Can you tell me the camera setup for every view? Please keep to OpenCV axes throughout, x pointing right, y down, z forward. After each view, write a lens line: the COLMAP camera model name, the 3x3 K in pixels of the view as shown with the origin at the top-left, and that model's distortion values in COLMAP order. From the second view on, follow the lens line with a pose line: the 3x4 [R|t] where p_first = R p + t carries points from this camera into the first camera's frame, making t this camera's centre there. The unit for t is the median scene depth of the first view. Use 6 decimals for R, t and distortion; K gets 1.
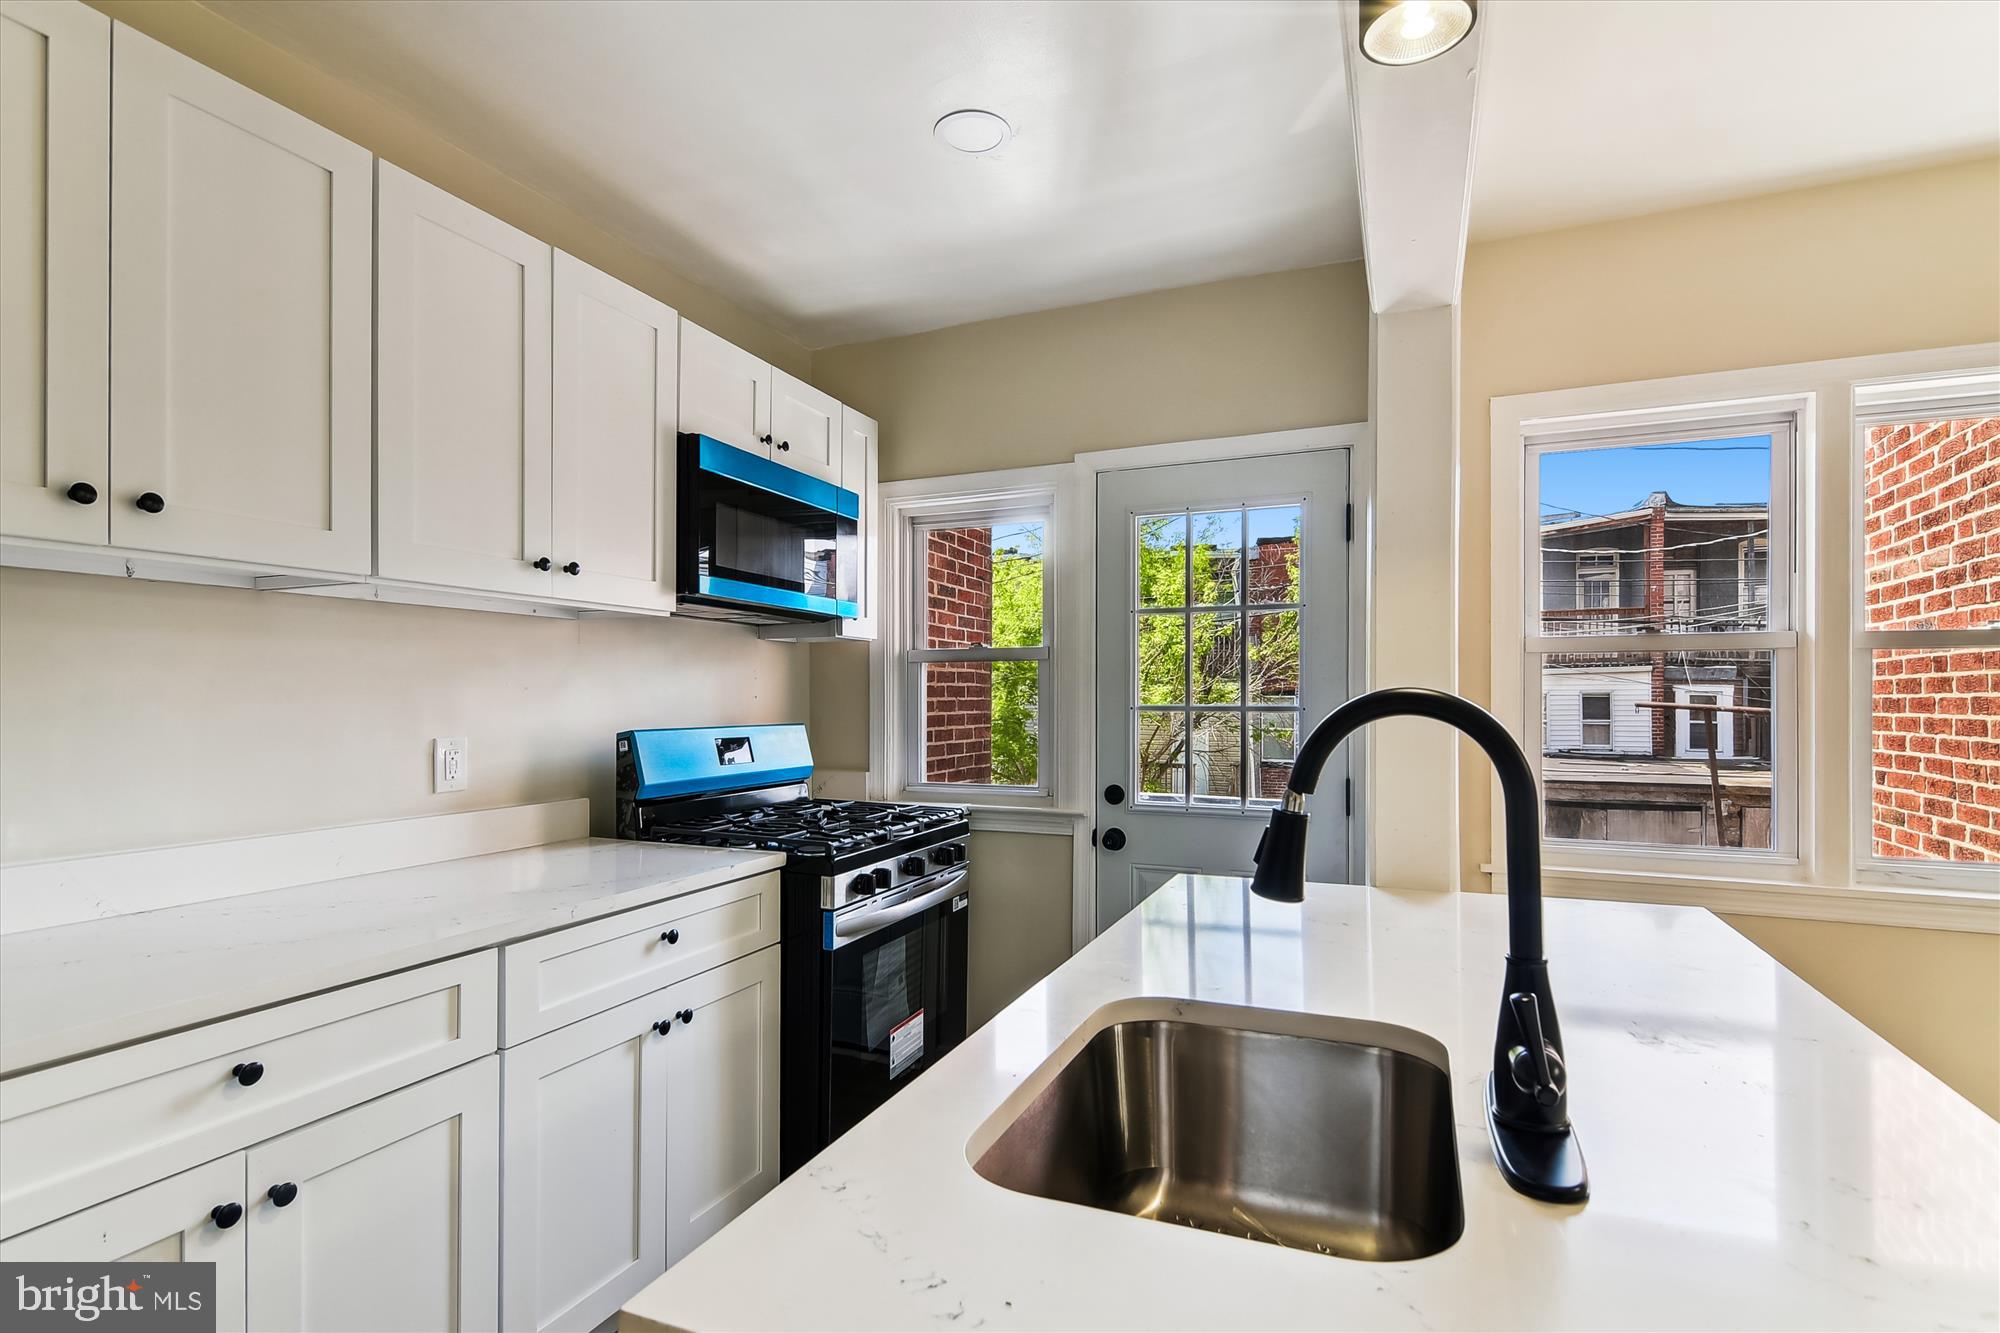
lens RADIAL K [[976.6, 0, 1012.4], [0, 976.6, 694.1], [0, 0, 1]] dist [0.016268, -0.006524]
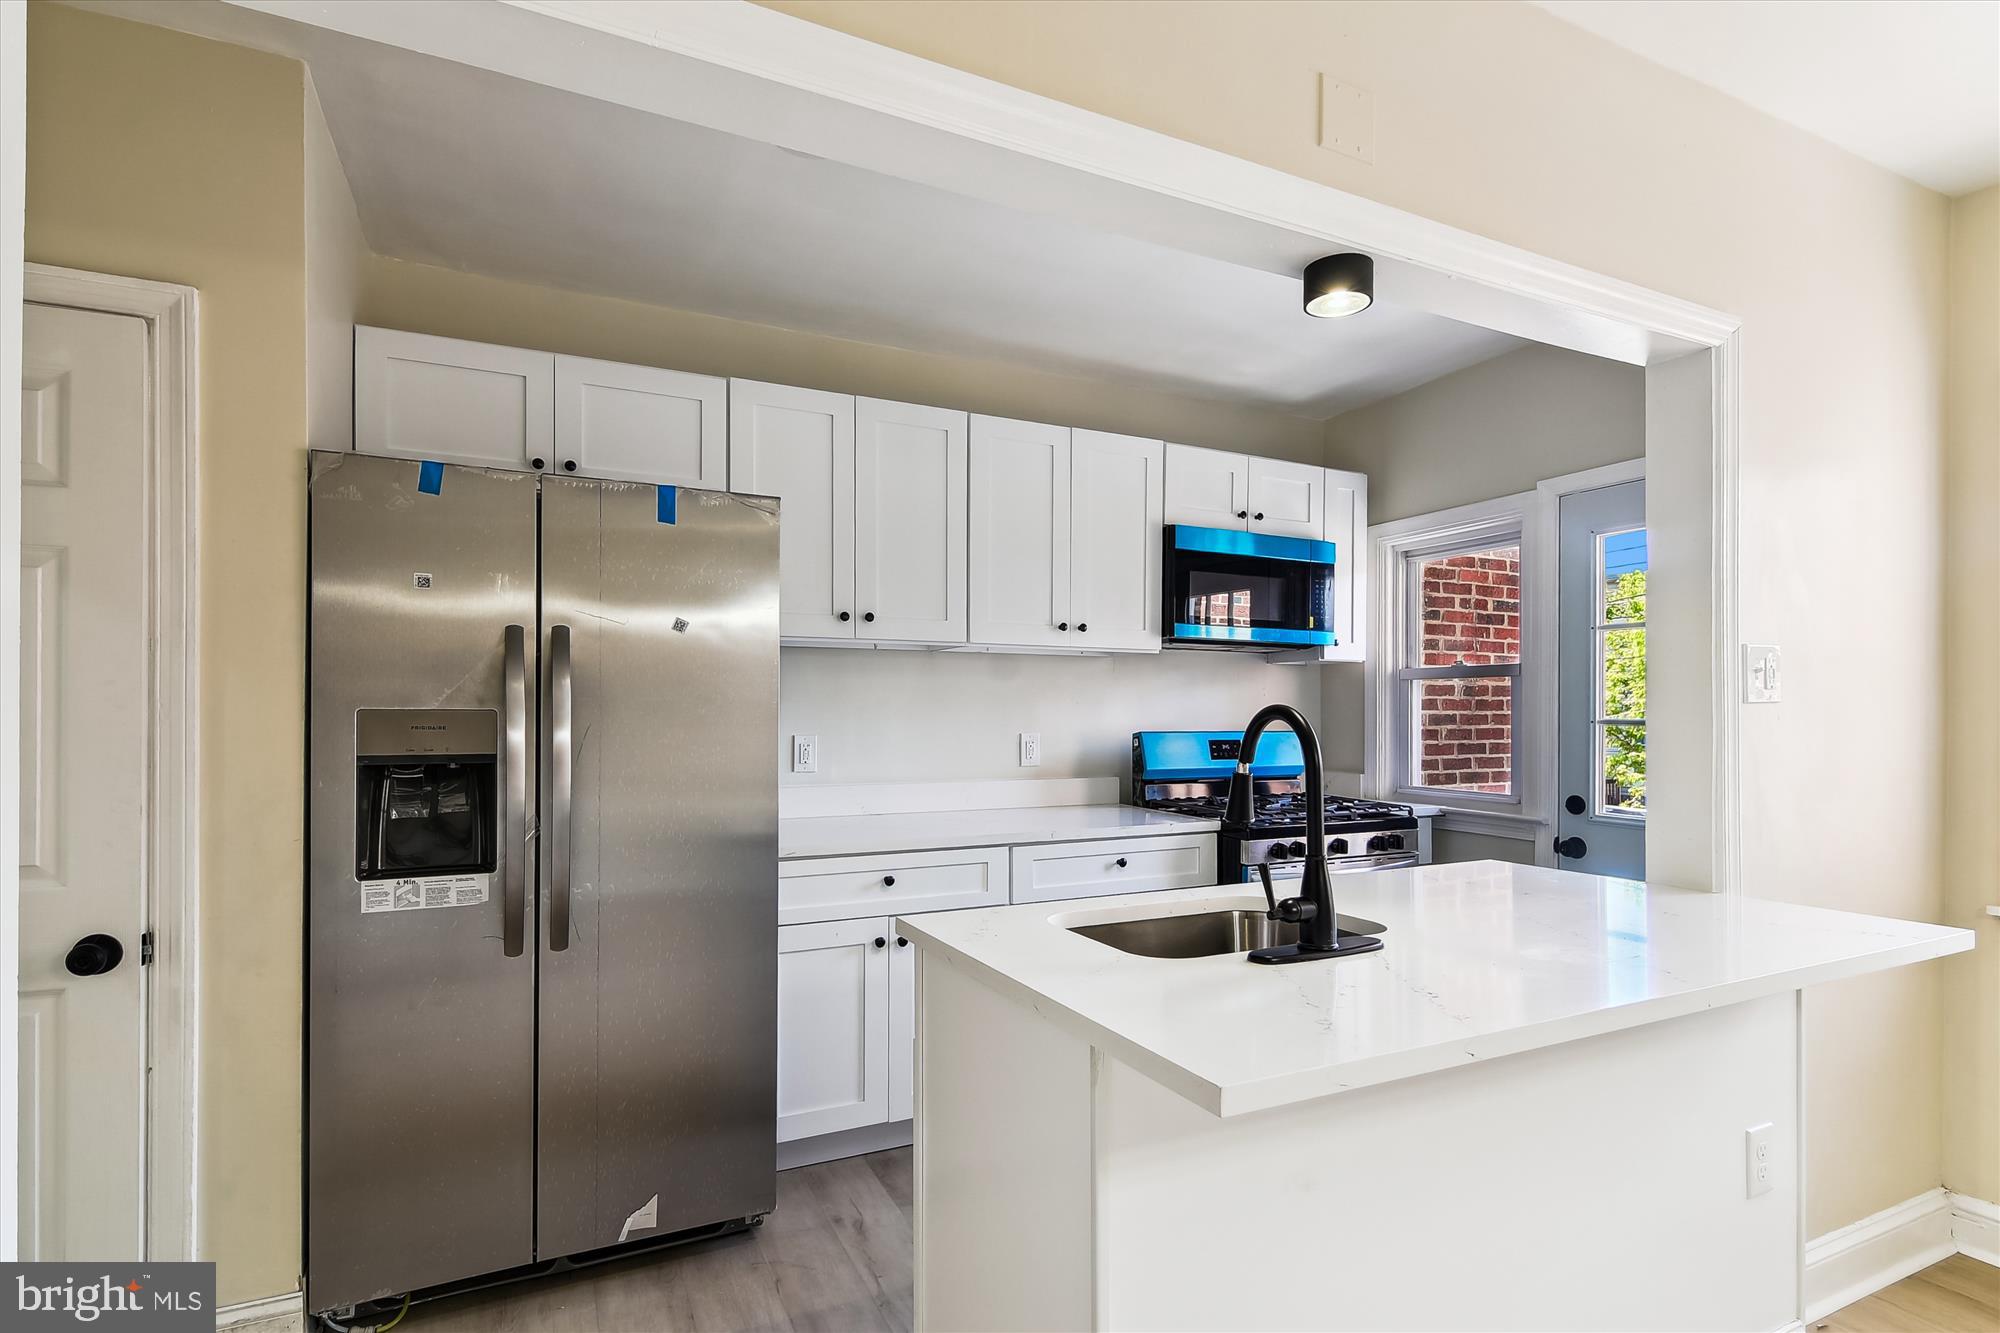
lens RADIAL K [[994.3, 0, 1001.8], [0, 994.3, 713.0], [0, 0, 1]] dist [-0.005952, -0.003797]
pose [[0.746342, 0.005005, -0.665544, 0.331854], [-0.002400, 0.999985, 0.004829, 0.001851], [0.665558, -0.002007, 0.746343, -0.180888]]
